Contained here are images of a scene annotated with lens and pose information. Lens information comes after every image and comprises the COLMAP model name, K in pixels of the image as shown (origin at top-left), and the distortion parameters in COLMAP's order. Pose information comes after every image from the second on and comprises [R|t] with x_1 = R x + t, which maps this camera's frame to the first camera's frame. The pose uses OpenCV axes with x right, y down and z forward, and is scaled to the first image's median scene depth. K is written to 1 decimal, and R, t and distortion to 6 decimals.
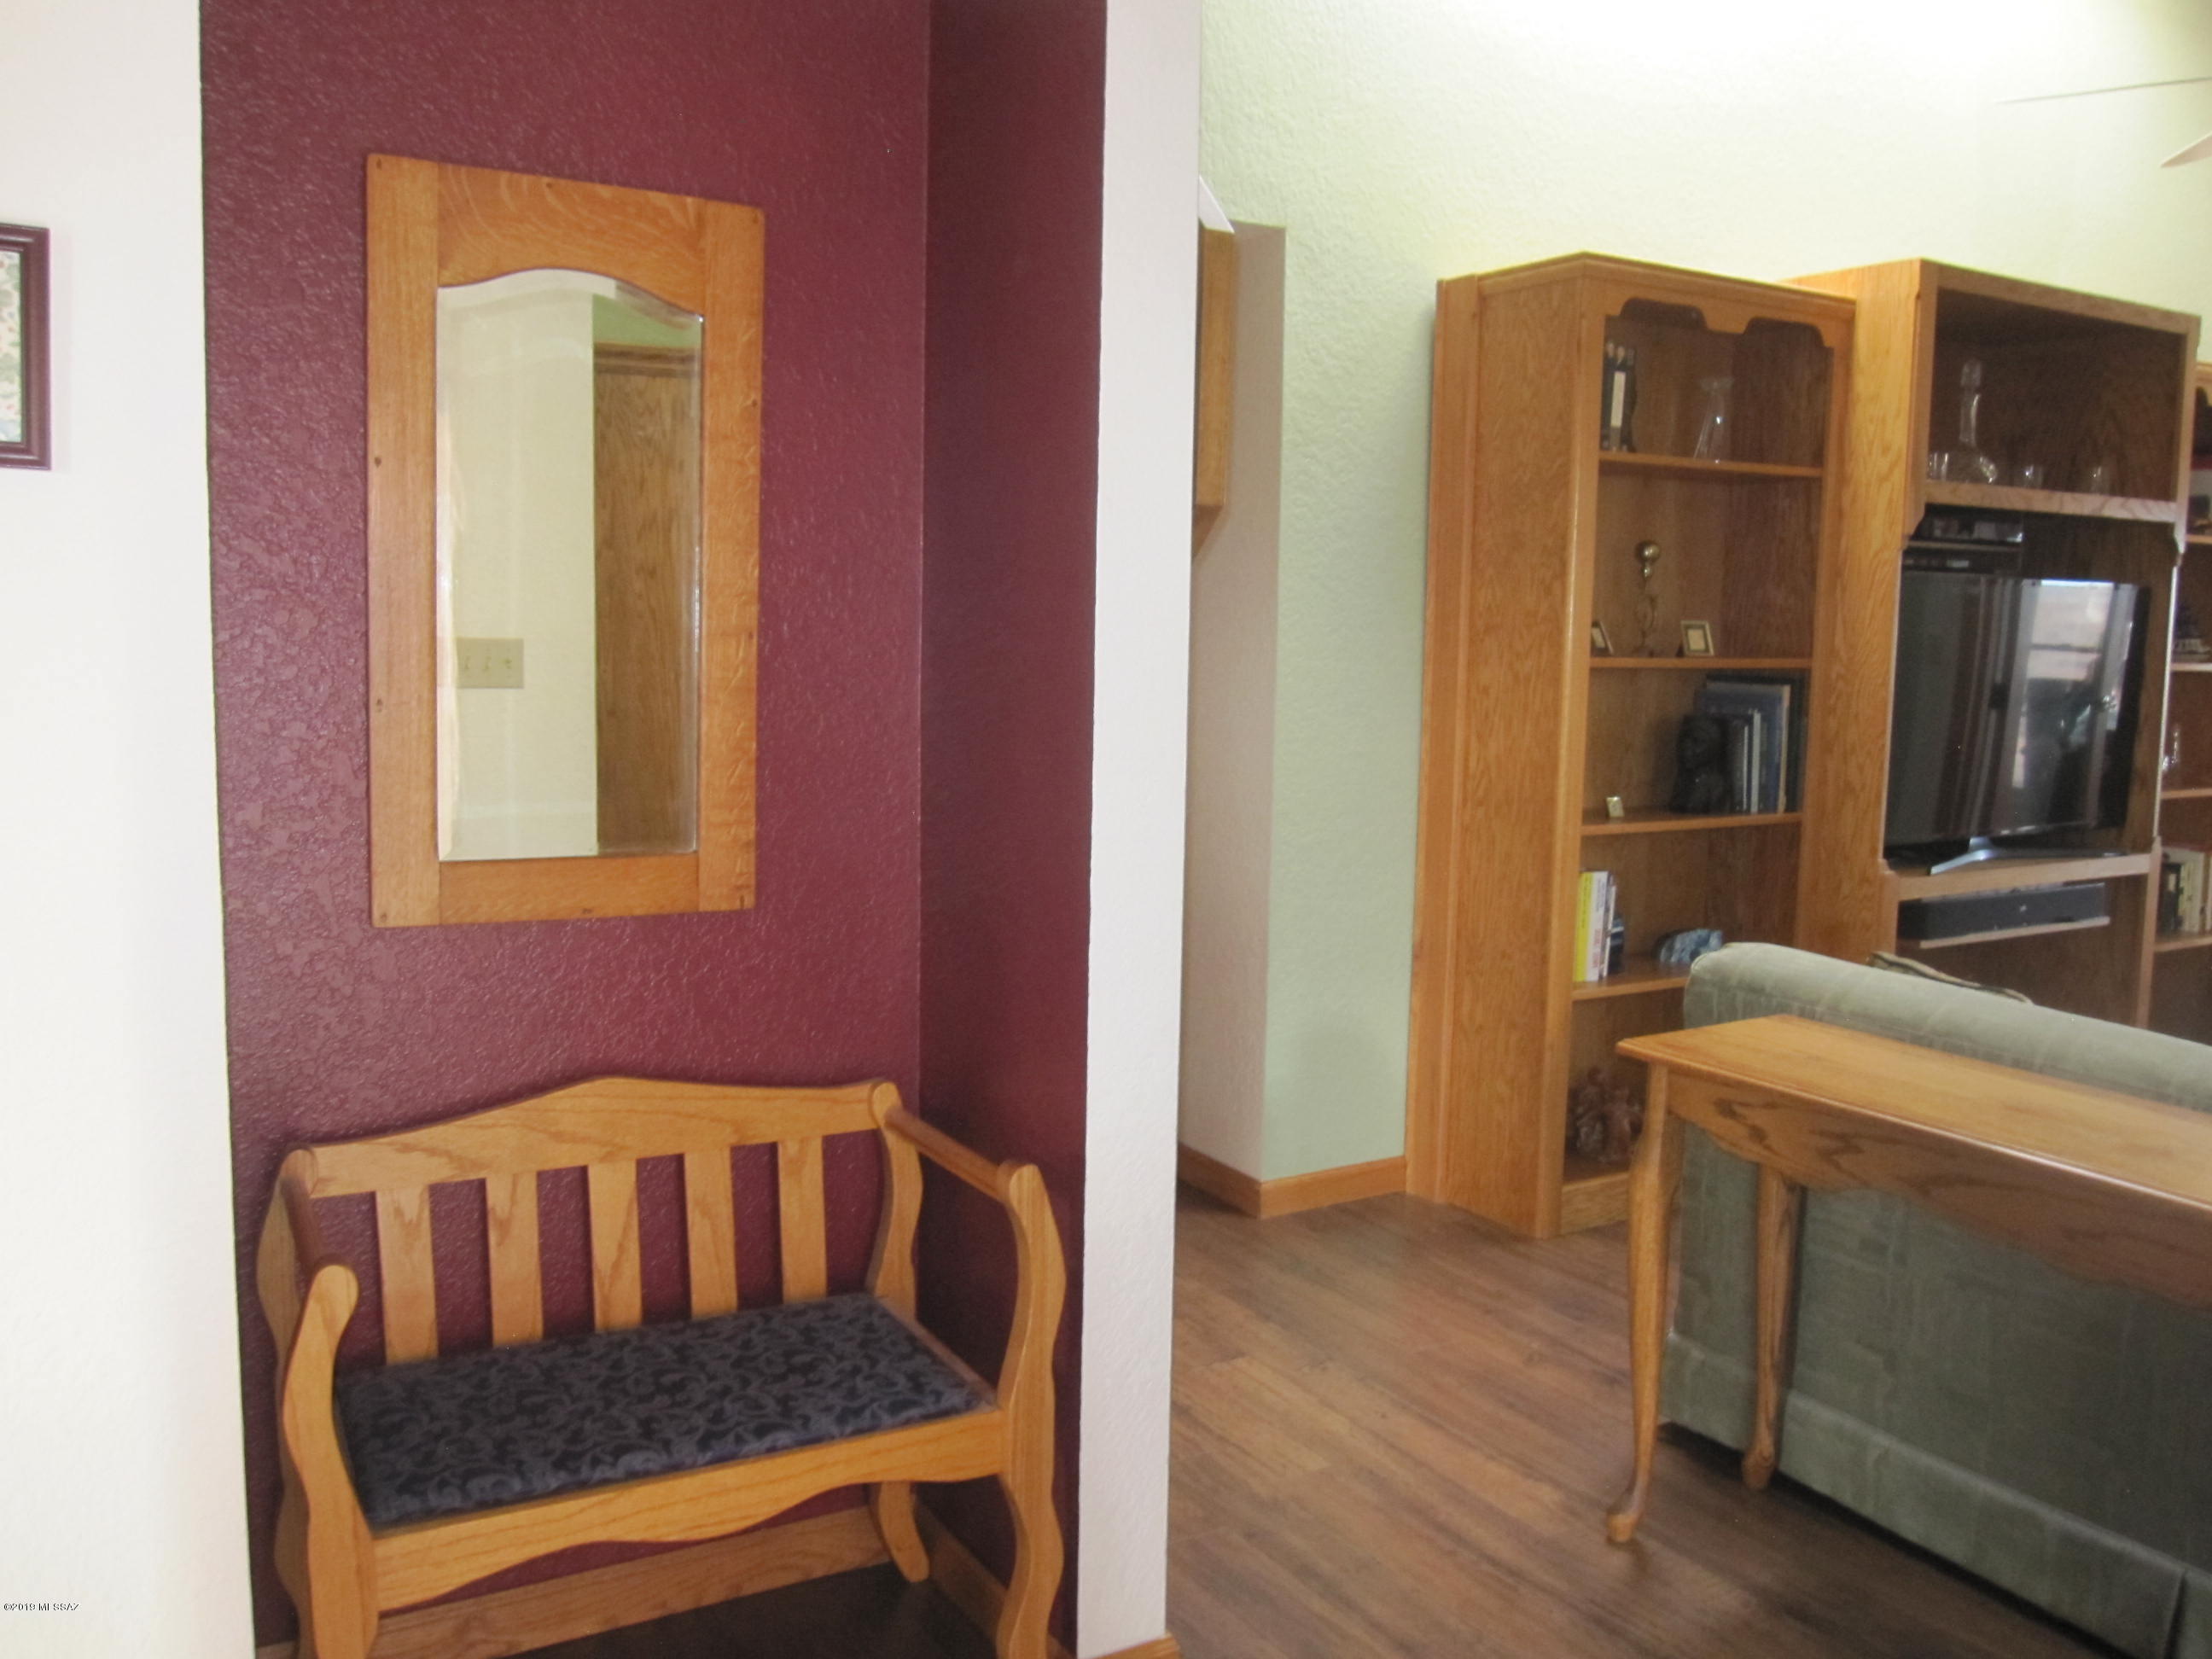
lens RADIAL K [[1826.8, 0, 1109.5], [0, 1826.8, 829.7], [0, 0, 1]] dist [-0.064695, 0.035962]
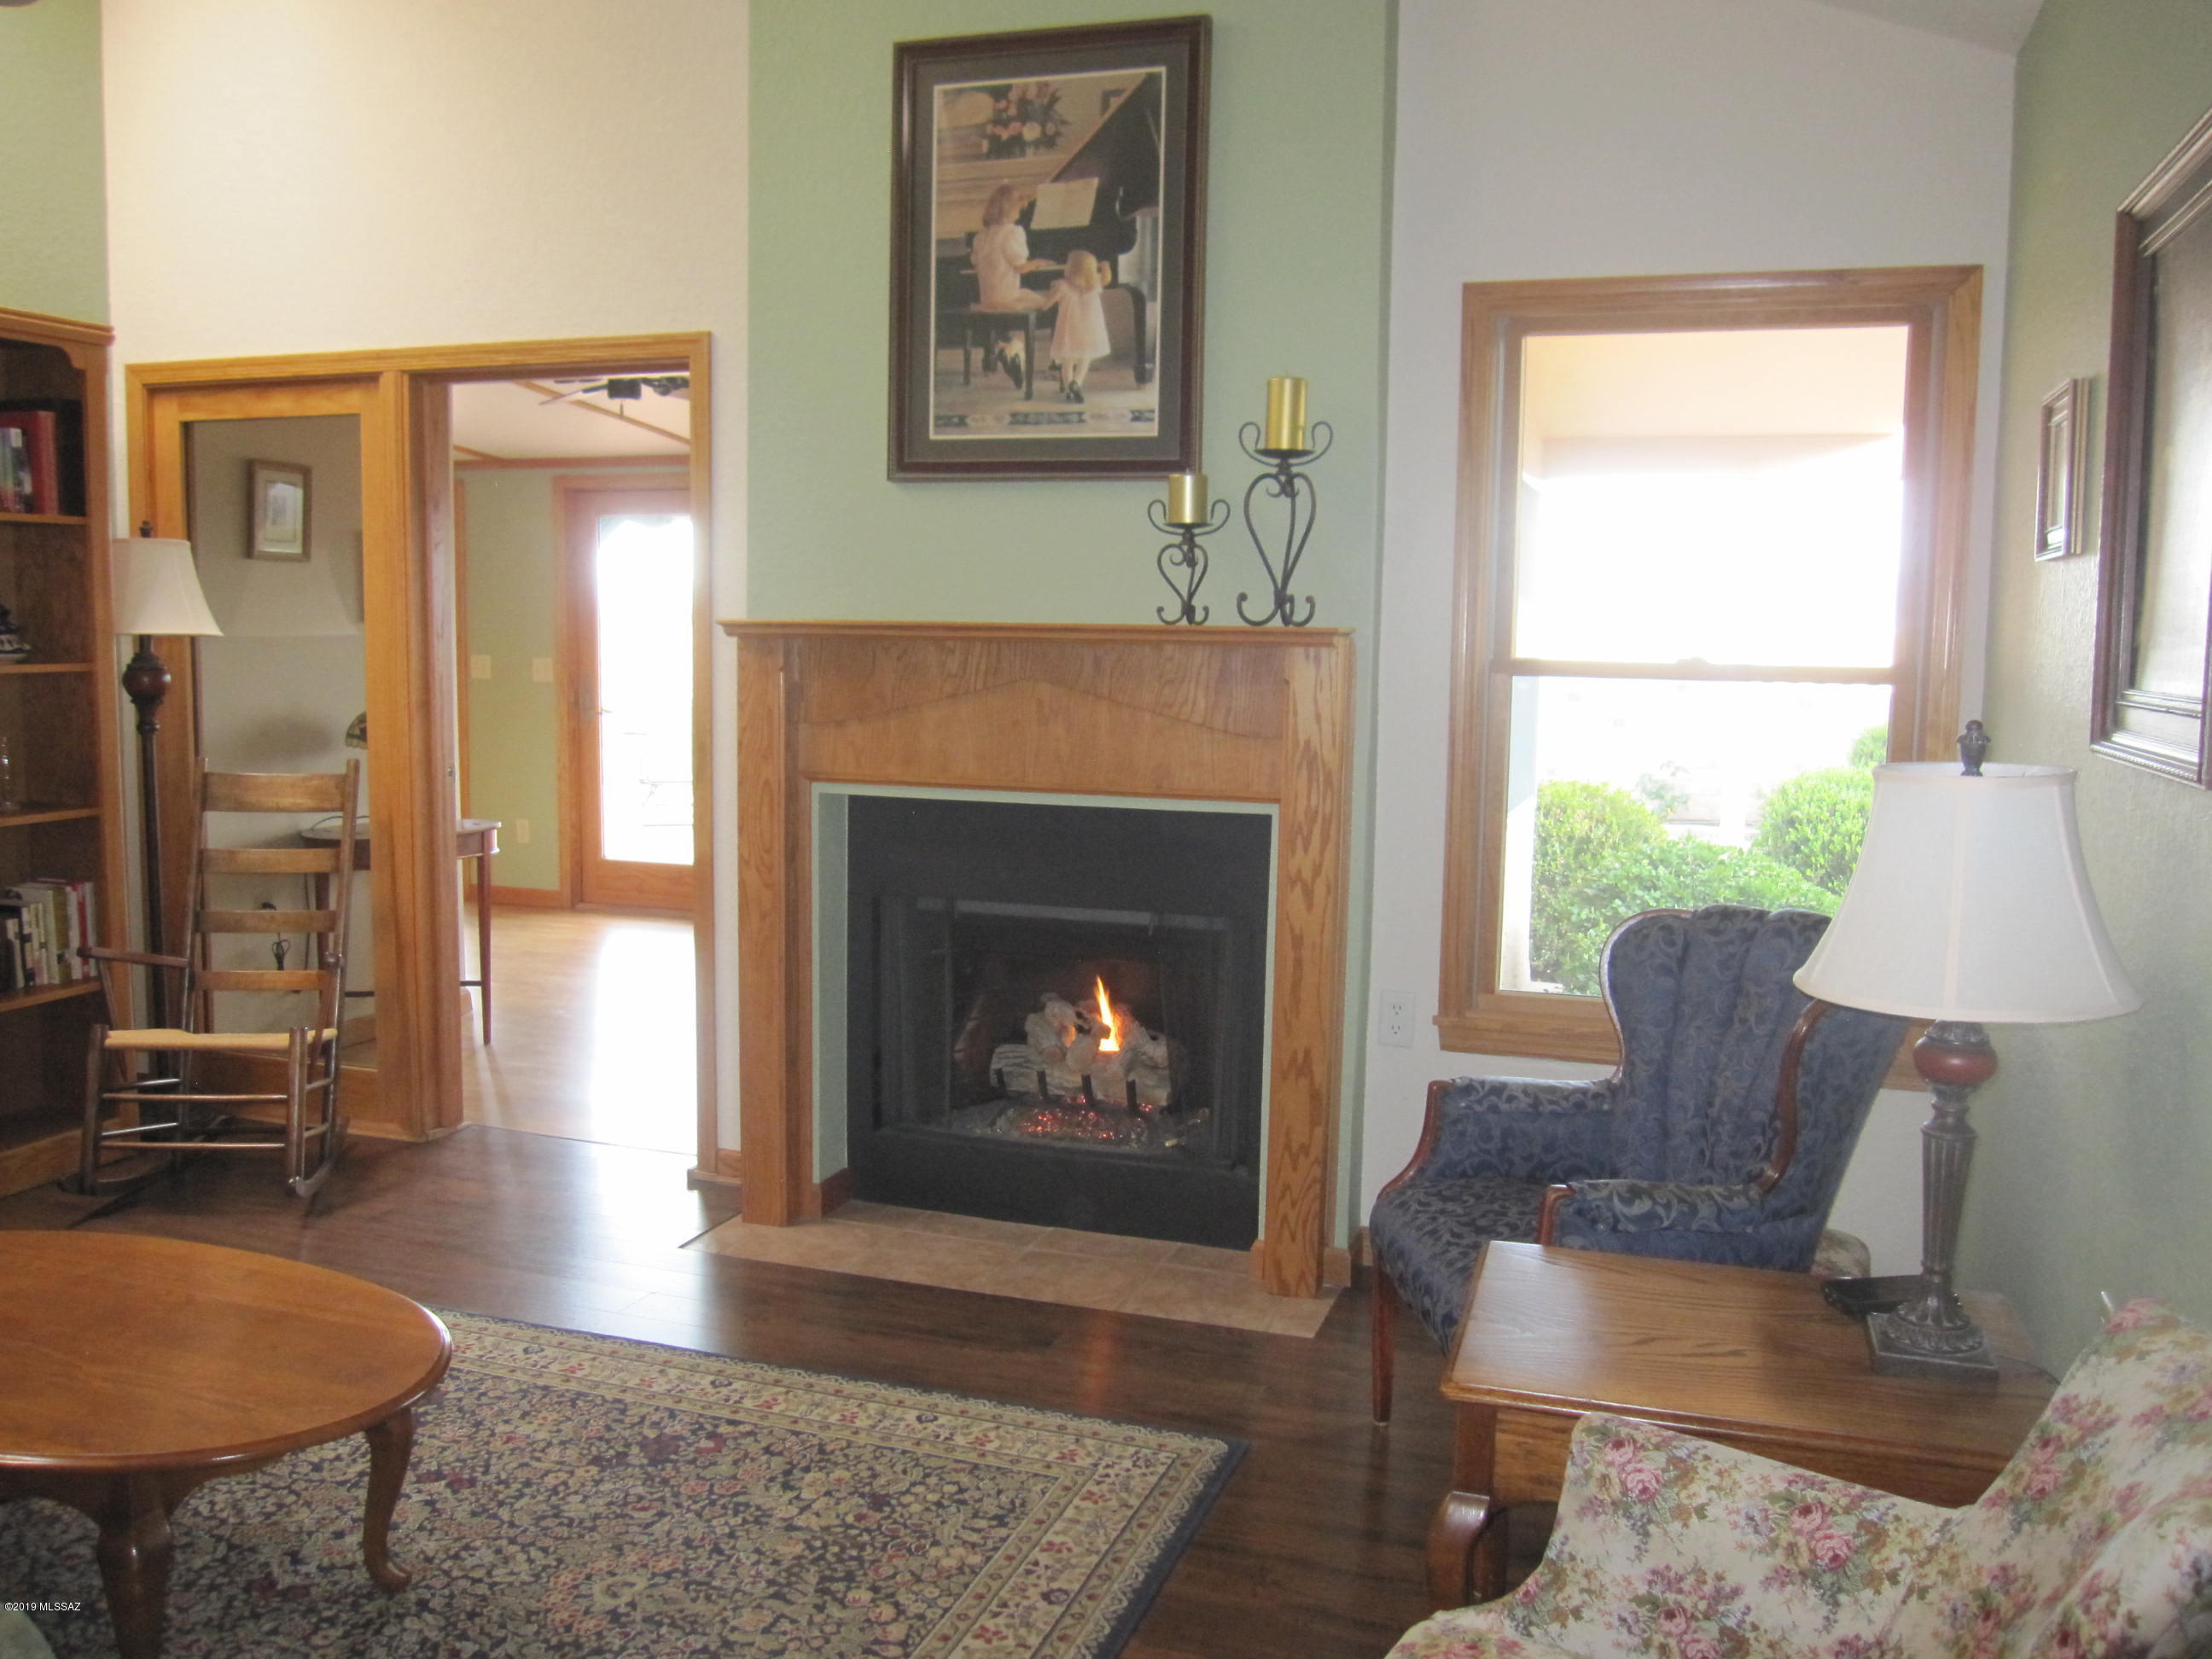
lens RADIAL K [[1826.8, 0, 1091.5], [0, 1826.8, 819.8], [0, 0, 1]] dist [-0.064695, 0.035962]
pose [[0.752207, -0.079566, 0.654105, 0.538858], [0.080740, 0.996332, 0.028346, -0.005419], [-0.653962, 0.031490, 0.755872, 0.058950]]
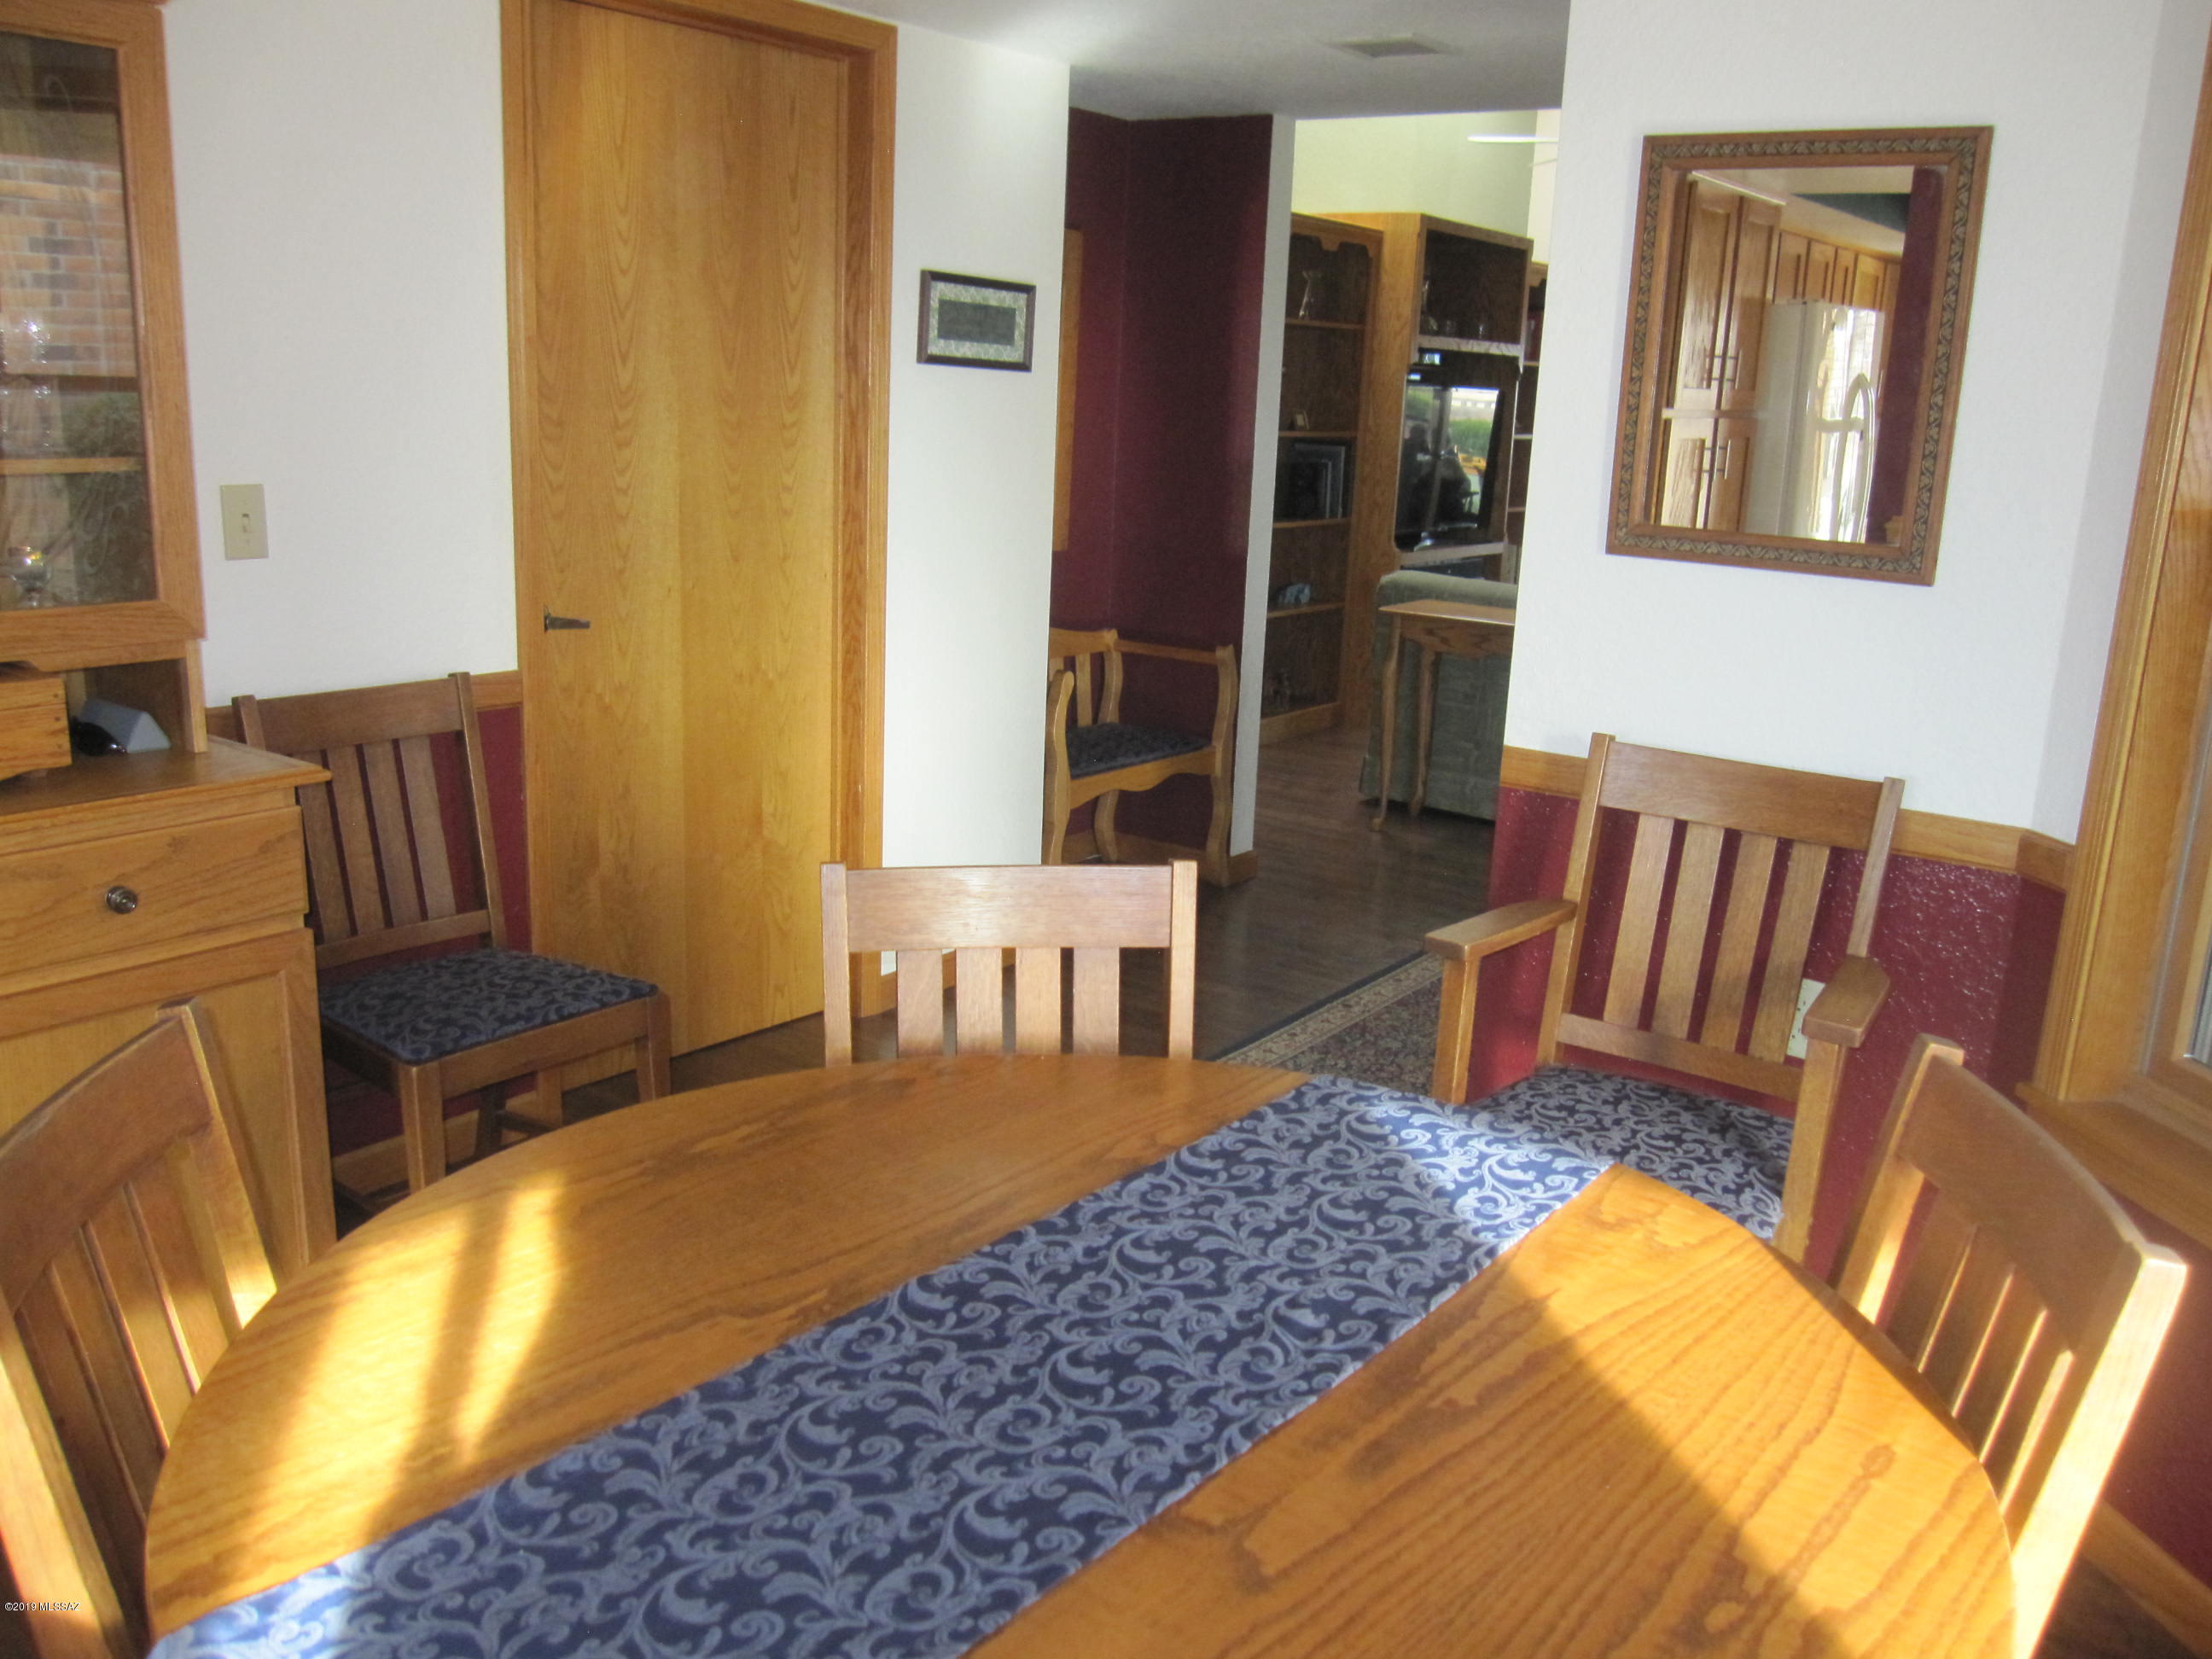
lens RADIAL K [[1826.8, 0, 1103.4], [0, 1826.8, 832.8], [0, 0, 1]] dist [-0.064695, 0.035962]
pose [[0.918385, -0.075150, 0.388487, -0.581107], [0.020846, 0.989625, 0.142156, 0.038236], [-0.395140, -0.122455, 0.910423, -0.604138]]
